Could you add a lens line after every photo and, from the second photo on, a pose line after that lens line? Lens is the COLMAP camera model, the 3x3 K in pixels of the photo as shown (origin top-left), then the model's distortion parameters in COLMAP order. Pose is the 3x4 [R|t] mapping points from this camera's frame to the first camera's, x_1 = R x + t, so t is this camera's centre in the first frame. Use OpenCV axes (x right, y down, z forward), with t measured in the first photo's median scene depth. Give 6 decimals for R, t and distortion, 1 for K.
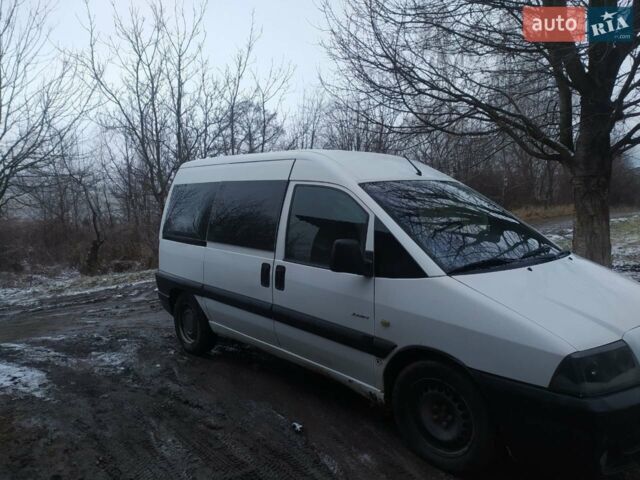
lens RADIAL K [[485.9, 0, 320.0], [0, 485.9, 240.0], [0, 0, 1]] dist [0.002872, -0.009423]
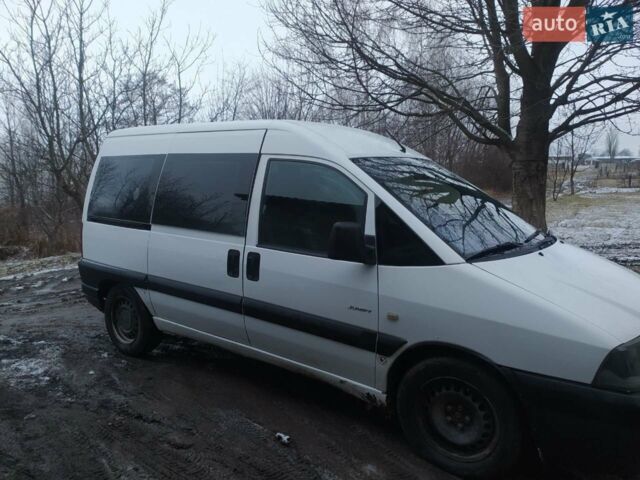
lens RADIAL K [[485.9, 0, 320.0], [0, 485.9, 240.0], [0, 0, 1]] dist [0.002872, -0.009423]
pose [[0.980419, -0.005583, 0.196846, -0.131449], [-0.001337, 0.999386, 0.035004, 0.000229], [-0.196920, -0.034582, 0.979809, 0.128839]]
